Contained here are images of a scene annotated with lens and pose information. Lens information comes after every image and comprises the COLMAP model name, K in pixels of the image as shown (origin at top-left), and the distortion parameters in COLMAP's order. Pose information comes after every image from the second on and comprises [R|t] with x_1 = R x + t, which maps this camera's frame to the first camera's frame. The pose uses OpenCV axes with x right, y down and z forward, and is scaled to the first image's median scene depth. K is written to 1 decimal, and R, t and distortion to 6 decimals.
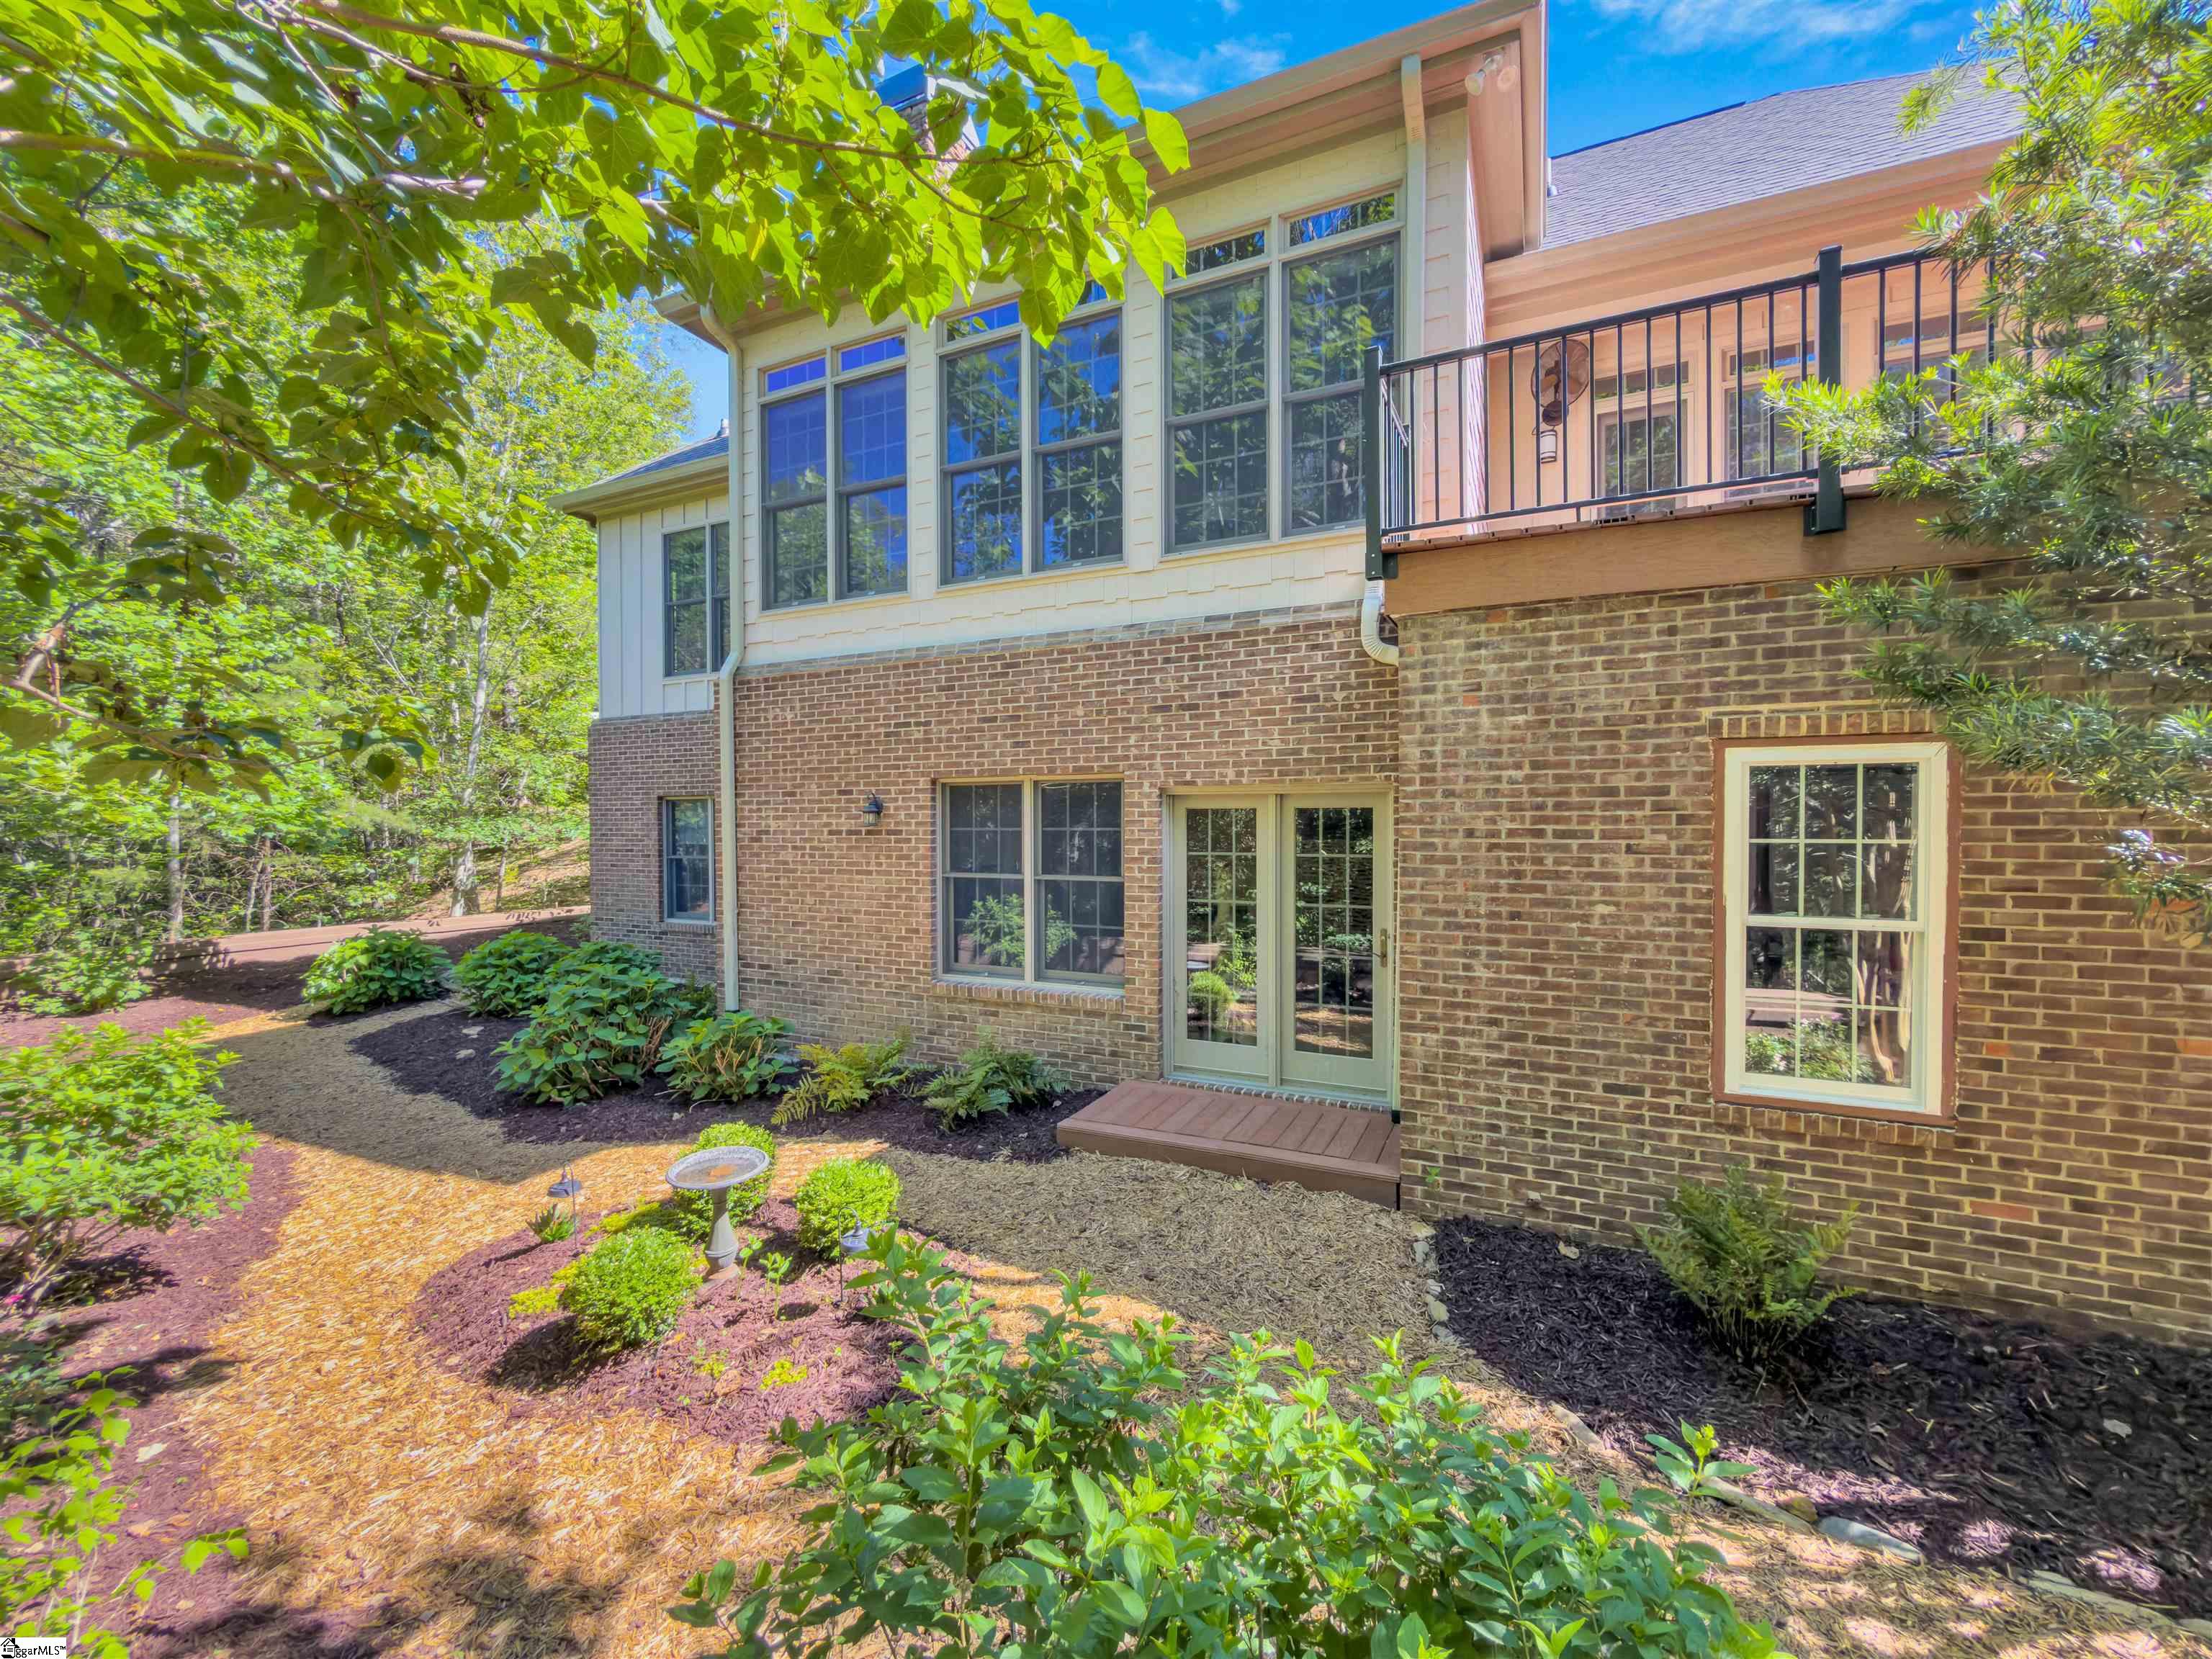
lens RADIAL K [[890.8, 0, 1106.0], [0, 890.8, 829.5], [0, 0, 1]] dist [-0.001013, -0.000005]
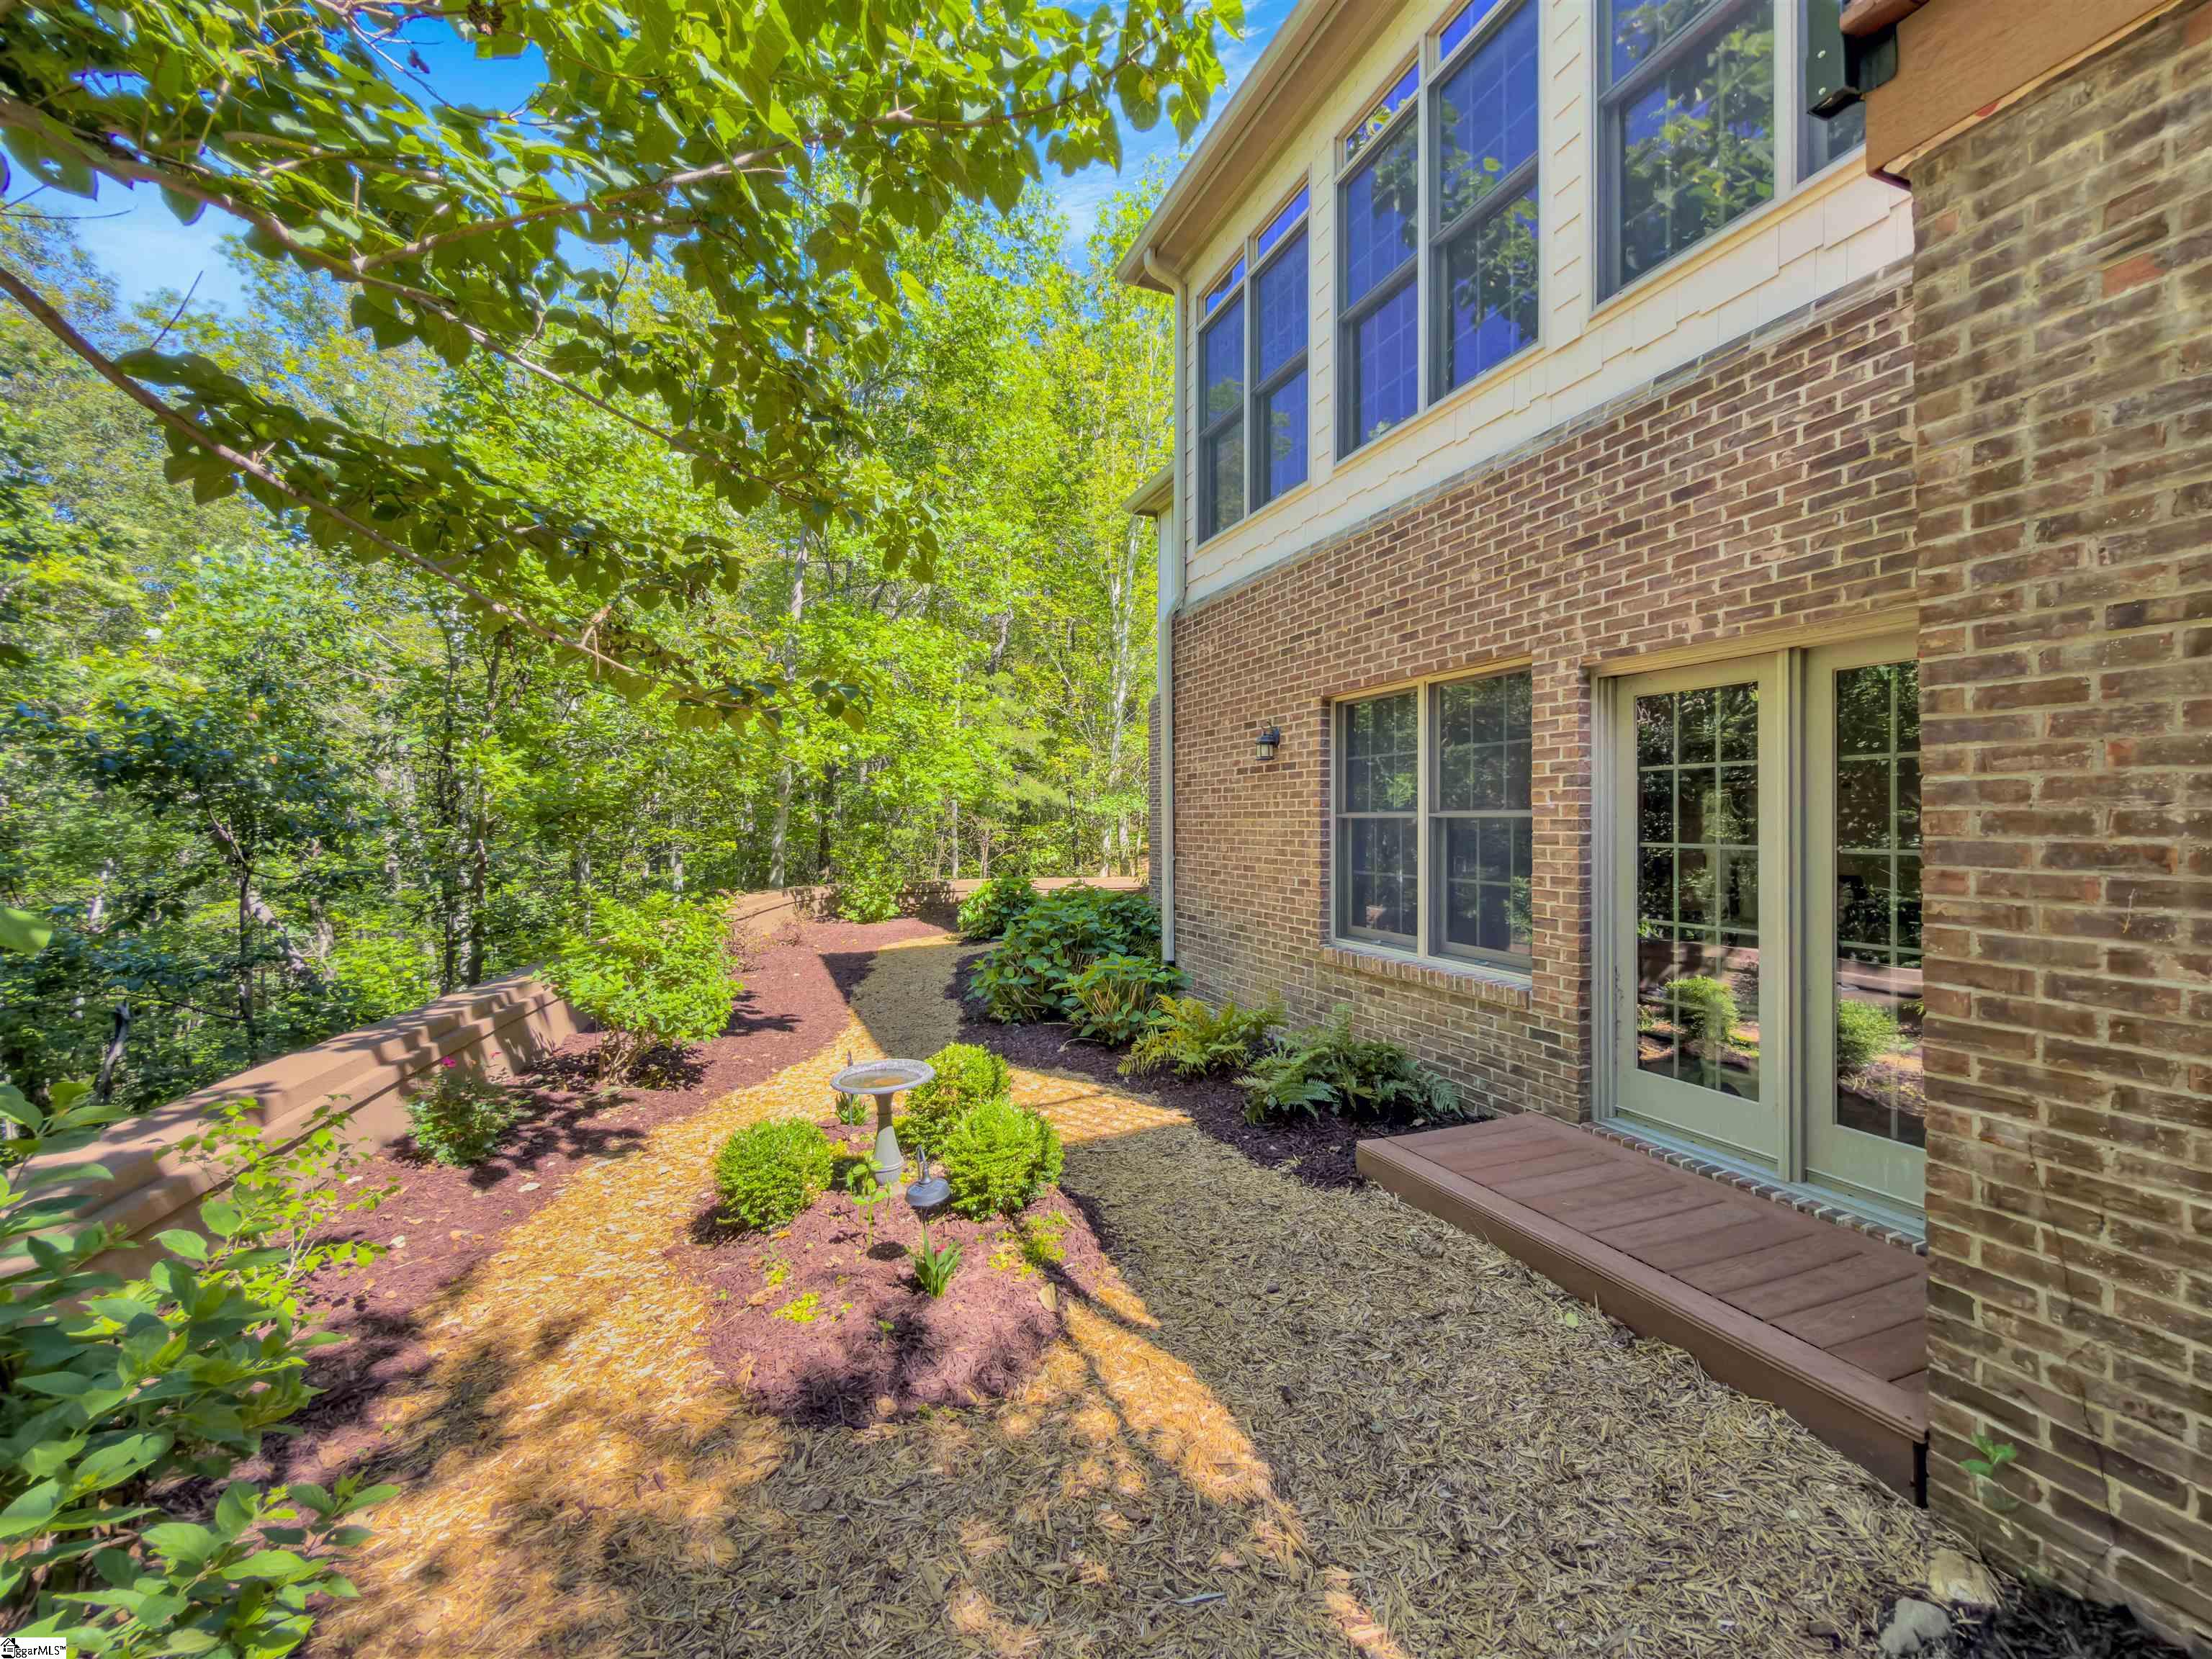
lens RADIAL K [[894.2, 0, 1108.0], [0, 894.2, 813.2], [0, 0, 1]] dist [-0.000335, -0.000428]
pose [[0.736846, -0.001580, -0.676059, 0.251848], [-0.010653, 0.999846, -0.013948, 0.073648], [0.675977, 0.017480, 0.736716, 0.304323]]
